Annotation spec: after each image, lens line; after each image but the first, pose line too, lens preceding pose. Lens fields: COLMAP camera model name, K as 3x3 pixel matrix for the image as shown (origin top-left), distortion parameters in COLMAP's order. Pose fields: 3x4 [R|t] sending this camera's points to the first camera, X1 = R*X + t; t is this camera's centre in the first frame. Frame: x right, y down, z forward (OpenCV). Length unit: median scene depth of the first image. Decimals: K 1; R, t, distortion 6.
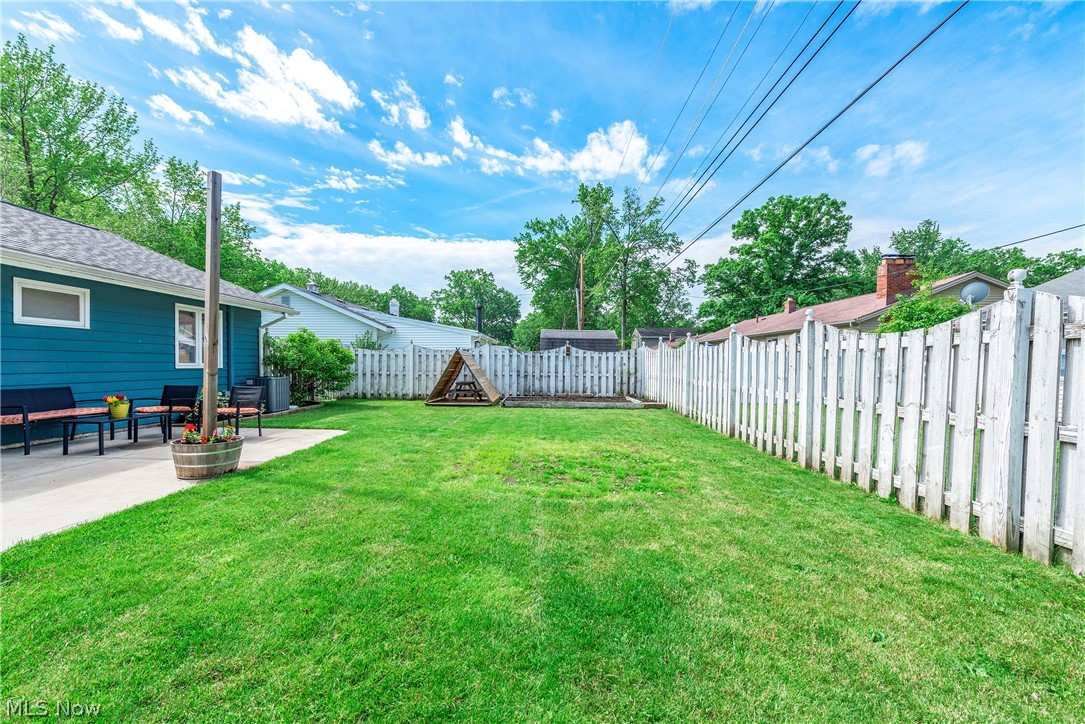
lens RADIAL K [[432.1, 0, 543.5], [0, 432.1, 367.6], [0, 0, 1]] dist [0.021308, -0.008595]
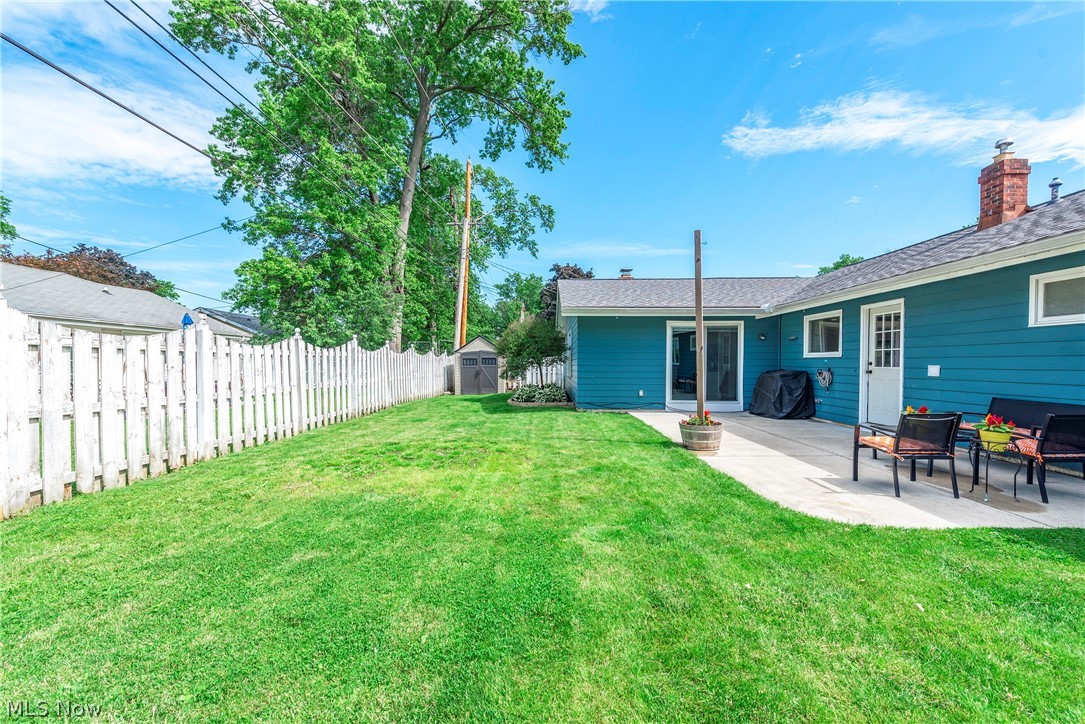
lens RADIAL K [[432.1, 0, 543.5], [0, 432.1, 367.6], [0, 0, 1]] dist [0.021308, -0.008595]
pose [[-0.999916, -0.010410, 0.007668, -0.093730], [-0.010267, 0.999777, 0.018449, -0.010137], [-0.007858, 0.018369, -0.999800, 0.805503]]
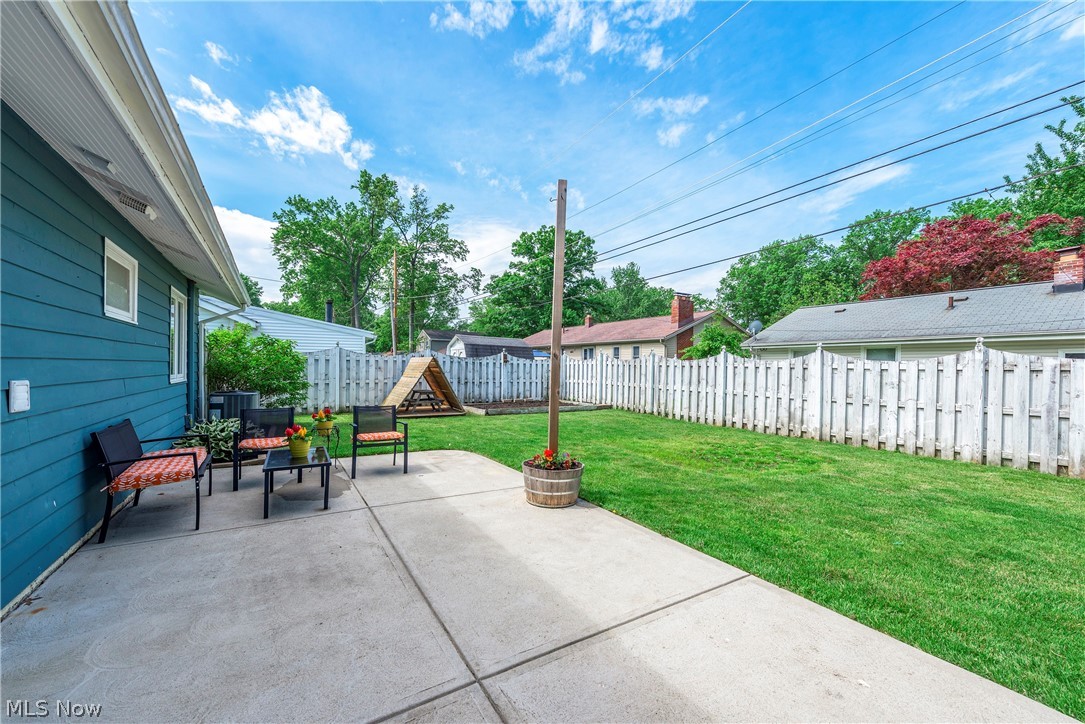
lens RADIAL K [[432.1, 0, 543.5], [0, 432.1, 367.6], [0, 0, 1]] dist [0.021308, -0.008595]
pose [[0.835191, 0.002911, 0.549953, -0.433478], [-0.002206, 0.999996, -0.001942, -0.013620], [-0.549956, 0.000409, 0.835194, 0.079132]]
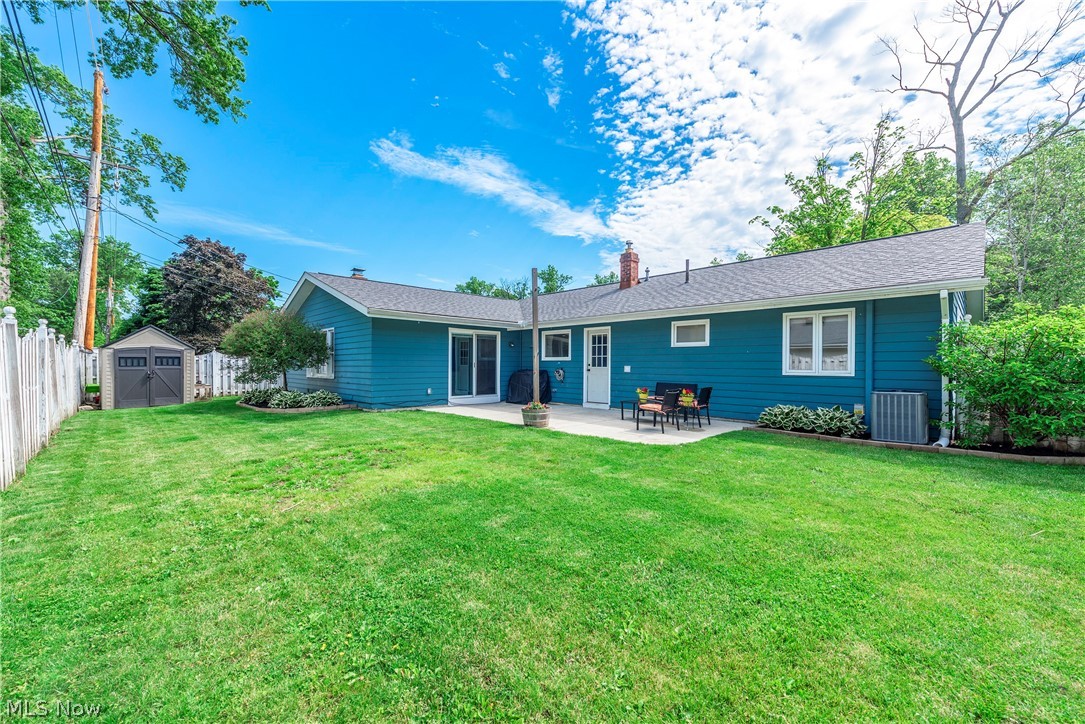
lens RADIAL K [[432.1, 0, 543.5], [0, 432.1, 367.6], [0, 0, 1]] dist [0.021308, -0.008595]
pose [[-0.697131, -0.007534, -0.716904, 0.198301], [-0.015433, 0.999871, 0.004499, -0.006129], [0.716778, 0.014200, -0.697157, 0.792607]]
